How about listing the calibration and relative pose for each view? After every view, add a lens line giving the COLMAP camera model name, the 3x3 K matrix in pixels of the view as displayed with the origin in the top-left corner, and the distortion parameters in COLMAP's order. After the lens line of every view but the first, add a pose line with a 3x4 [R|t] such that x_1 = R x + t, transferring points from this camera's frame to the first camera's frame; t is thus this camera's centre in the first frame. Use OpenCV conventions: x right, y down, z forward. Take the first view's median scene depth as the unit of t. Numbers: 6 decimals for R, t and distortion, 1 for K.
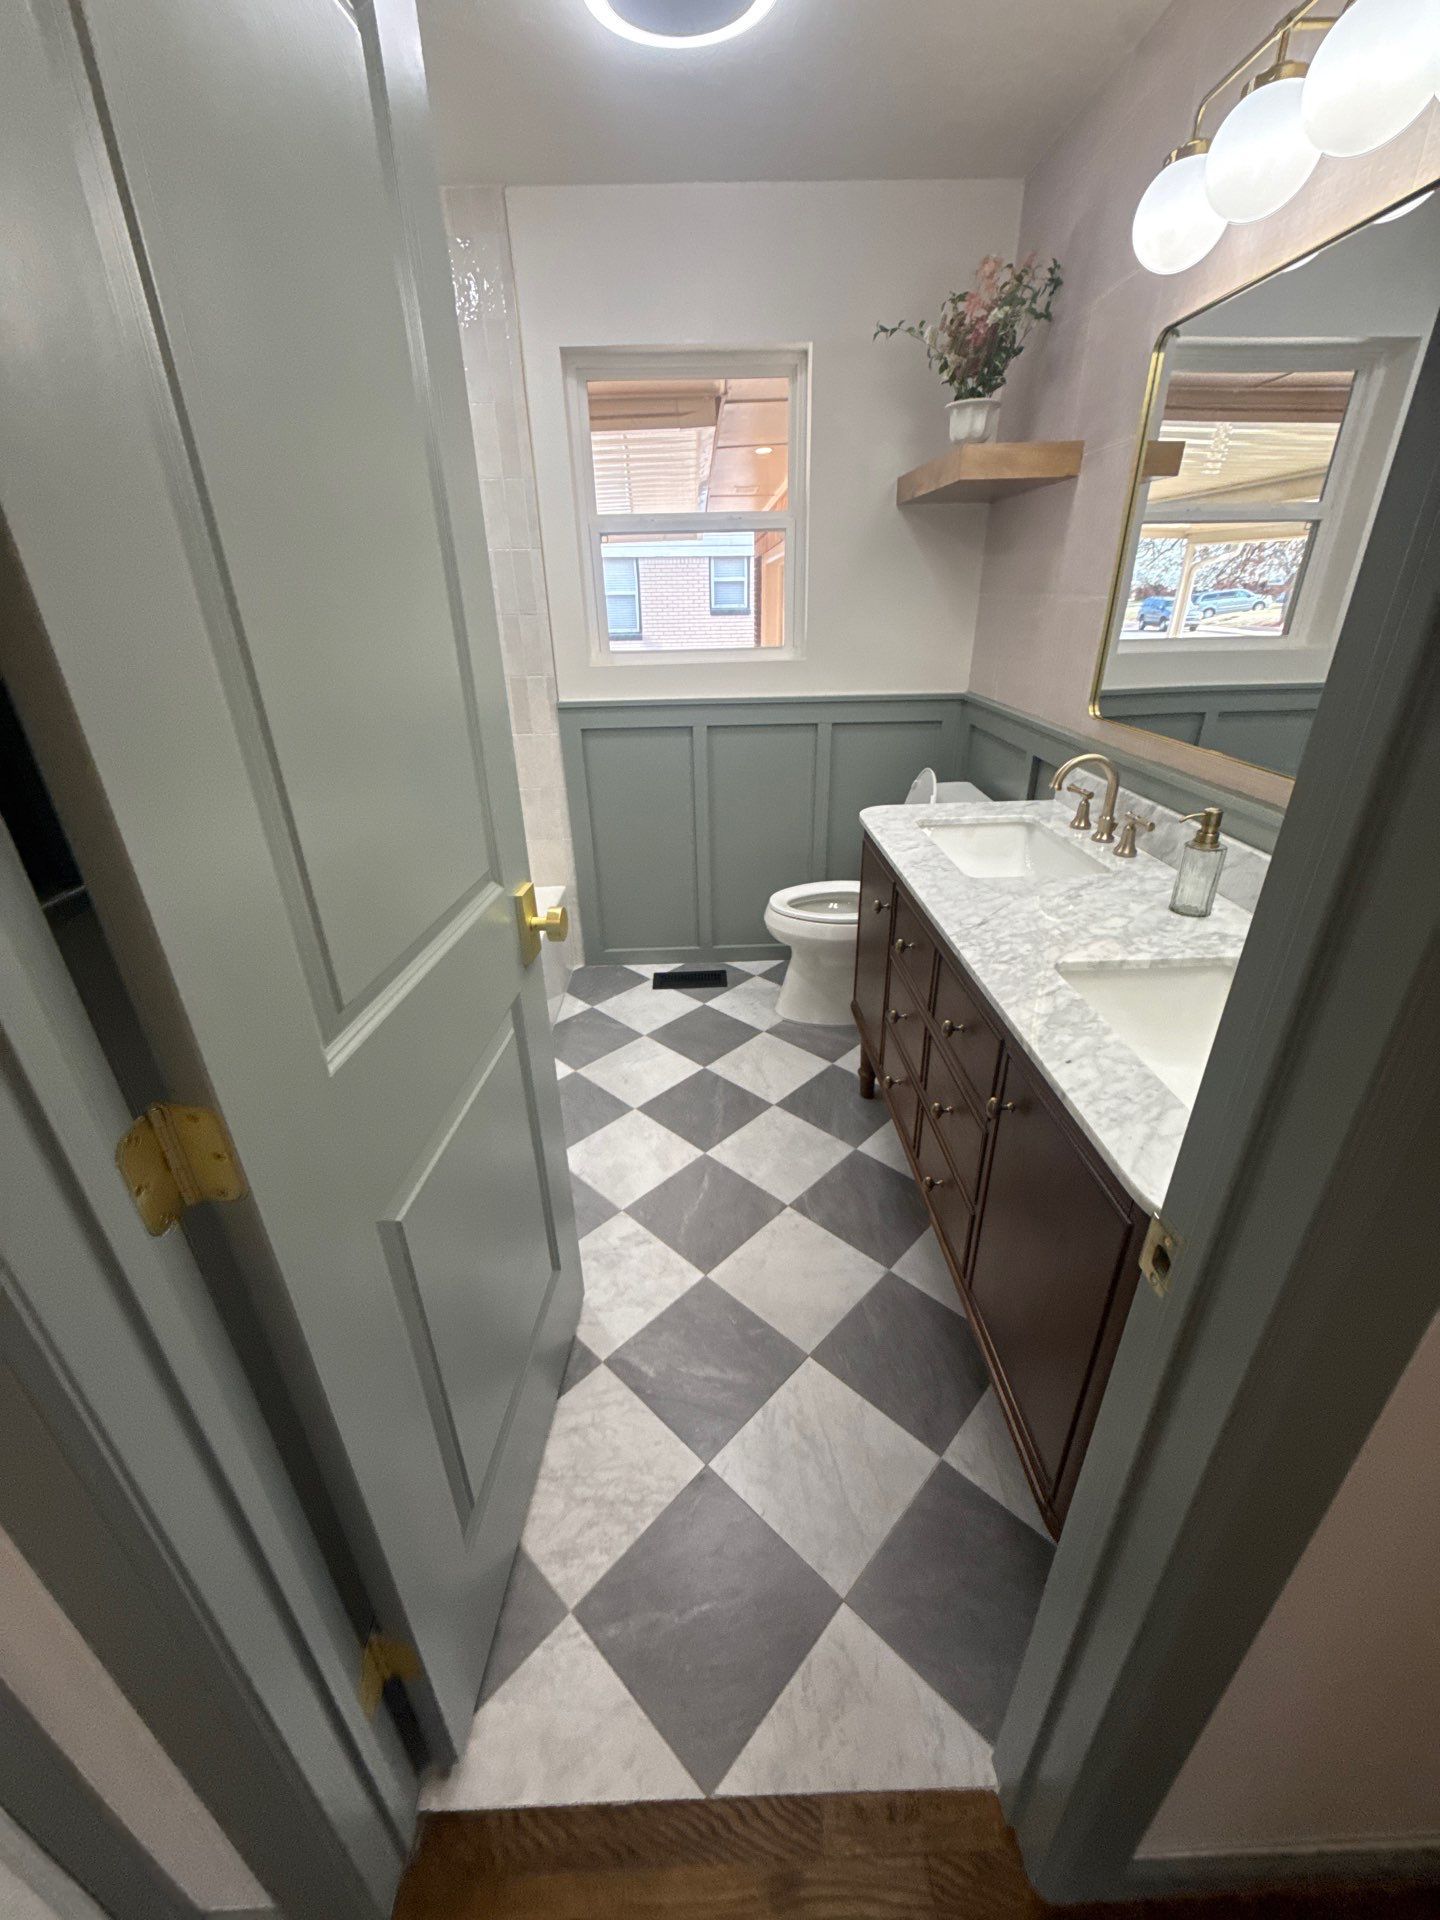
lens RADIAL K [[763.4, 0, 729.3], [0, 763.4, 961.6], [0, 0, 1]] dist [-0.002198, 0.001033]
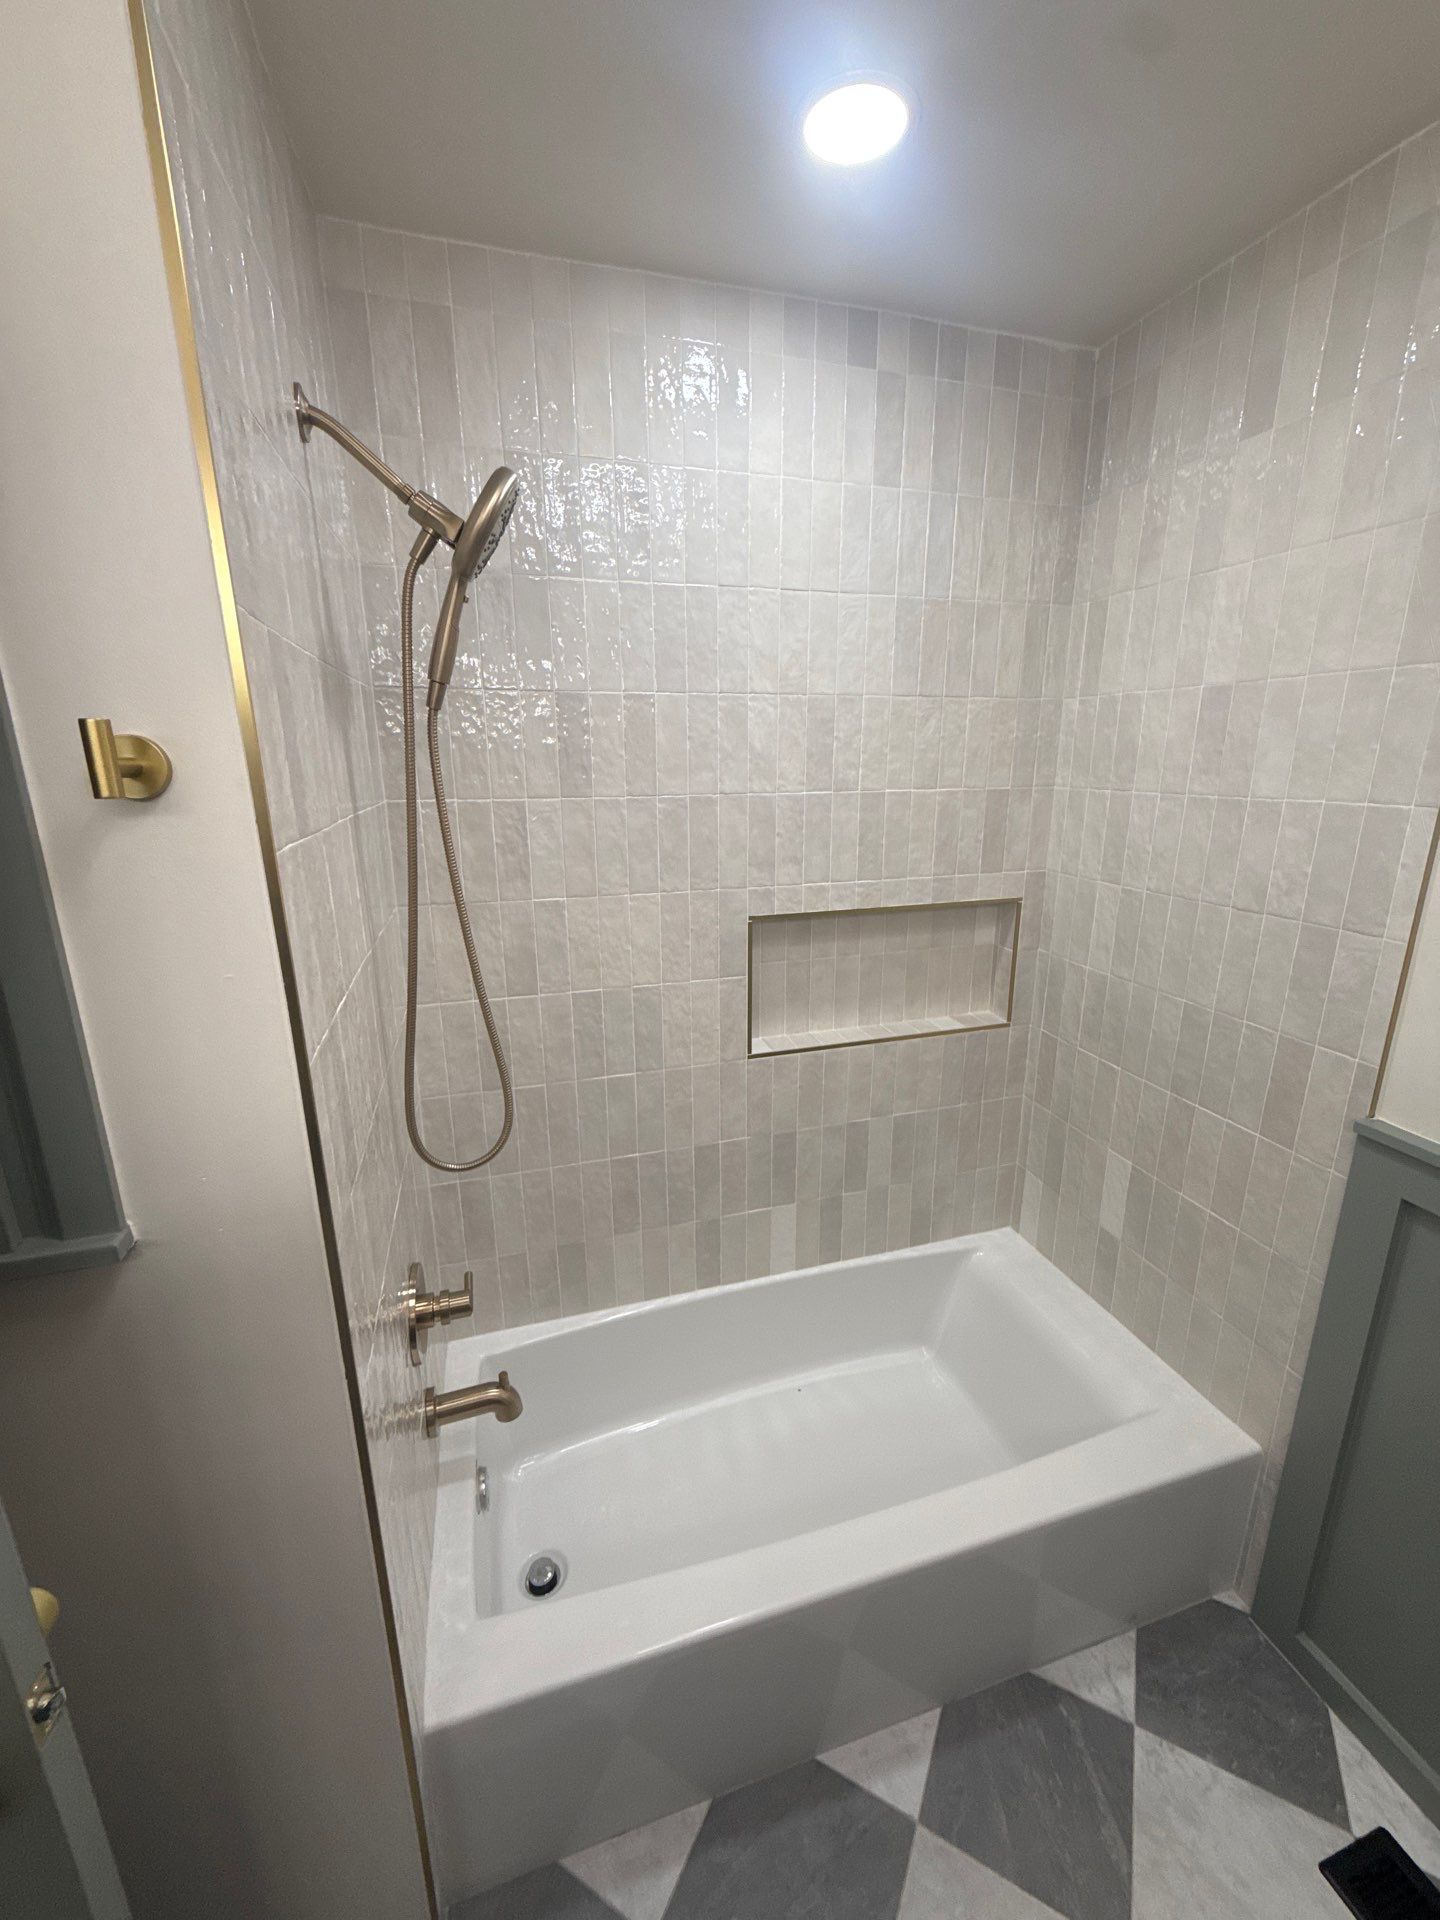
lens RADIAL K [[763.4, 0, 716.7], [0, 763.4, 960.9], [0, 0, 1]] dist [-0.002198, 0.001033]
pose [[0.256956, 0.262919, -0.929972, 0.073254], [-0.417903, 0.897891, 0.138381, -0.372447], [0.871396, 0.353080, 0.340593, 0.556417]]
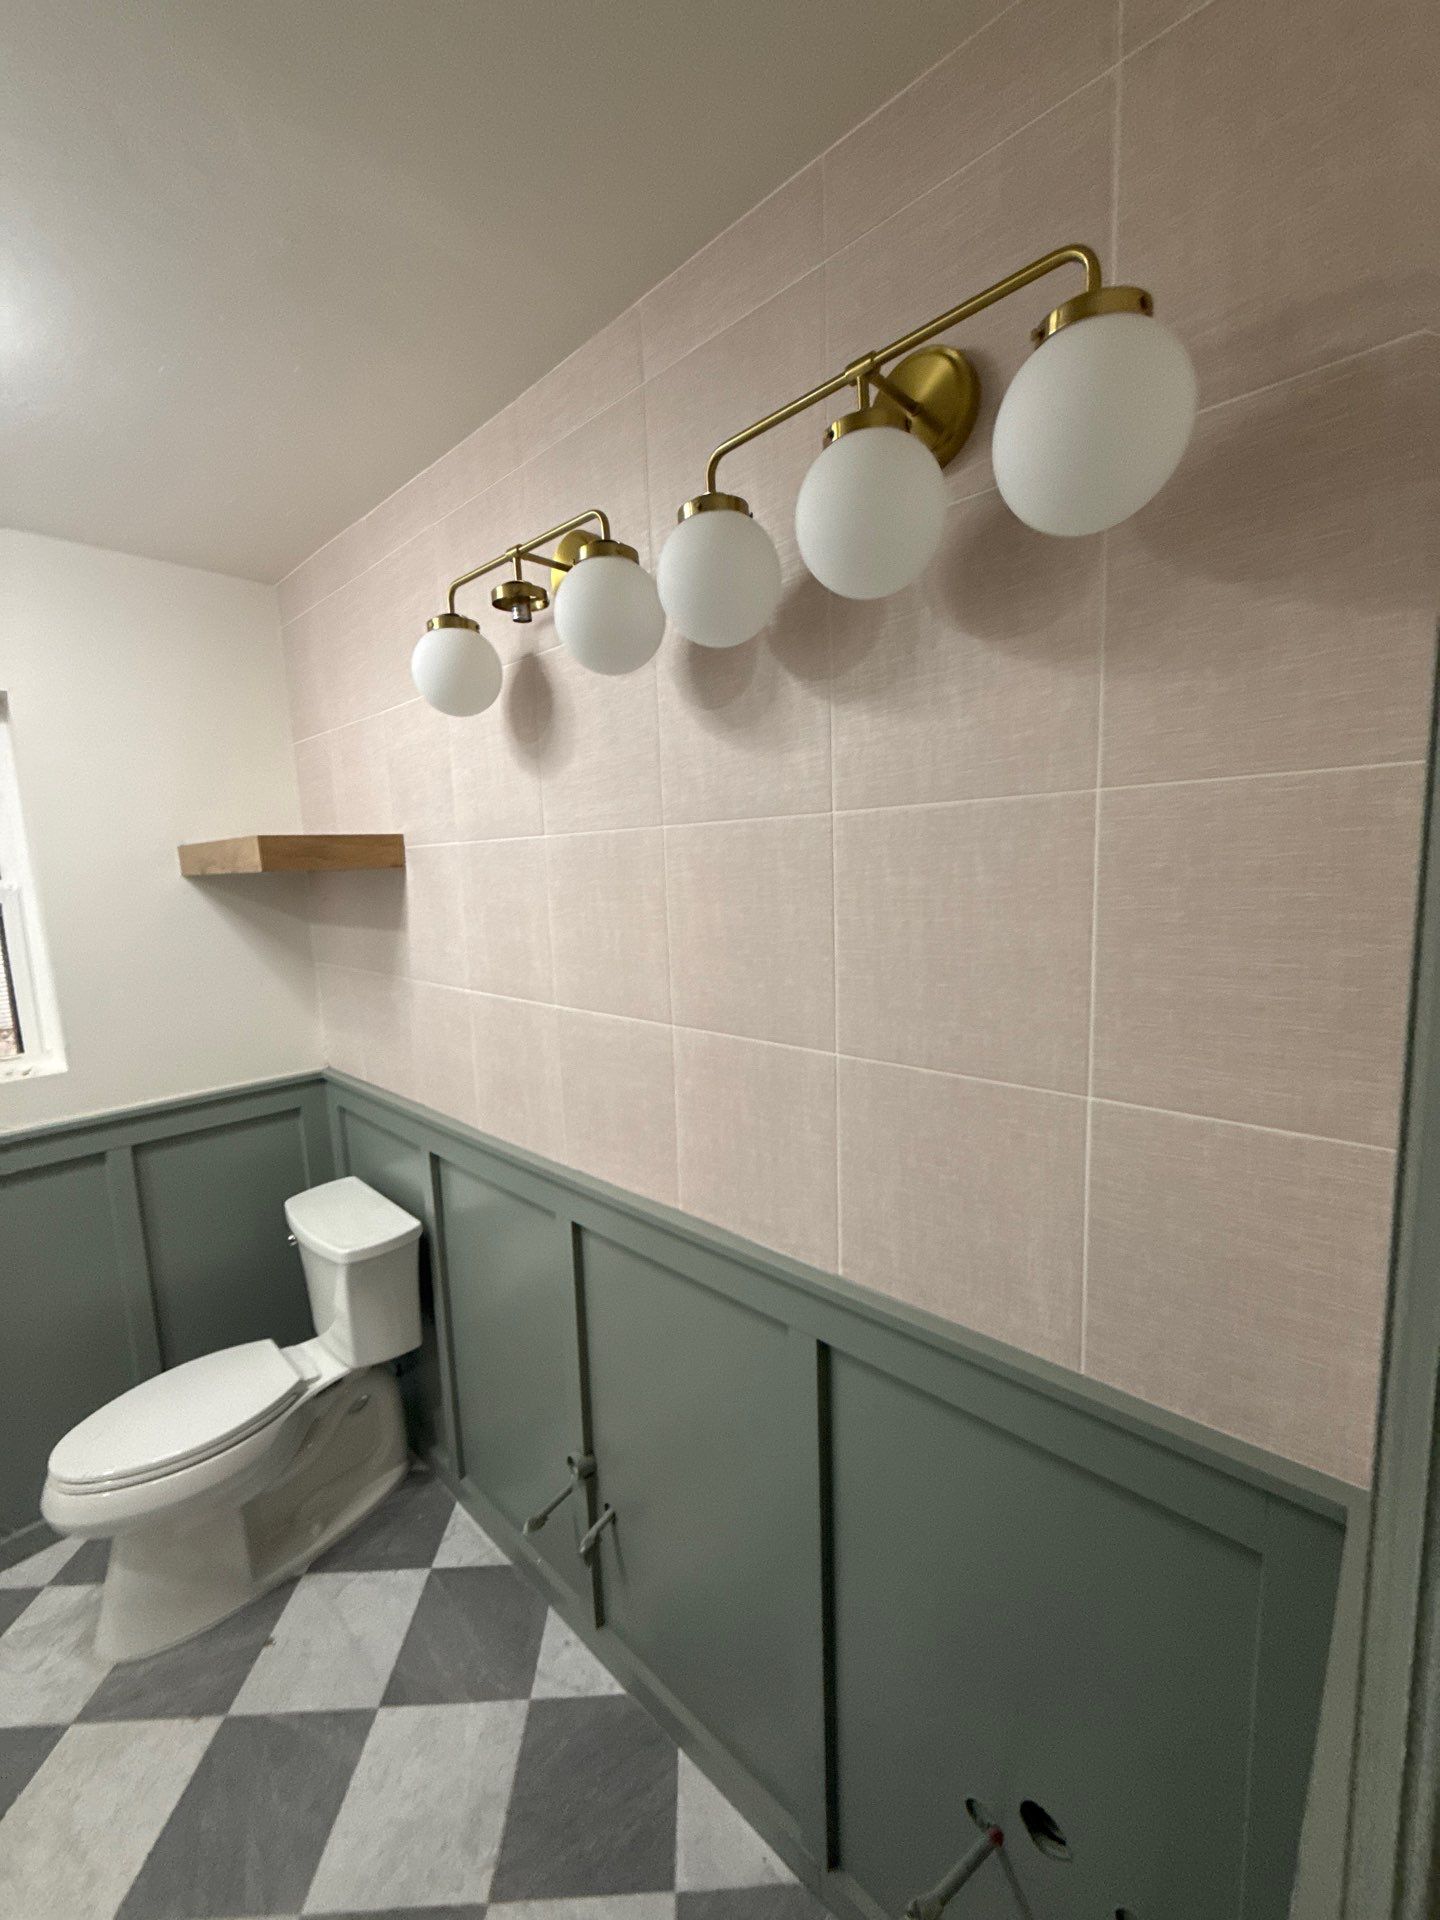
lens RADIAL K [[763.4, 0, 719.0], [0, 763.4, 966.3], [0, 0, 1]] dist [-0.002198, 0.001033]
pose [[0.710670, -0.097567, 0.696728, 0.053108], [0.328417, 0.921817, -0.205901, -0.165172], [-0.622167, 0.375145, 0.687150, 0.132786]]
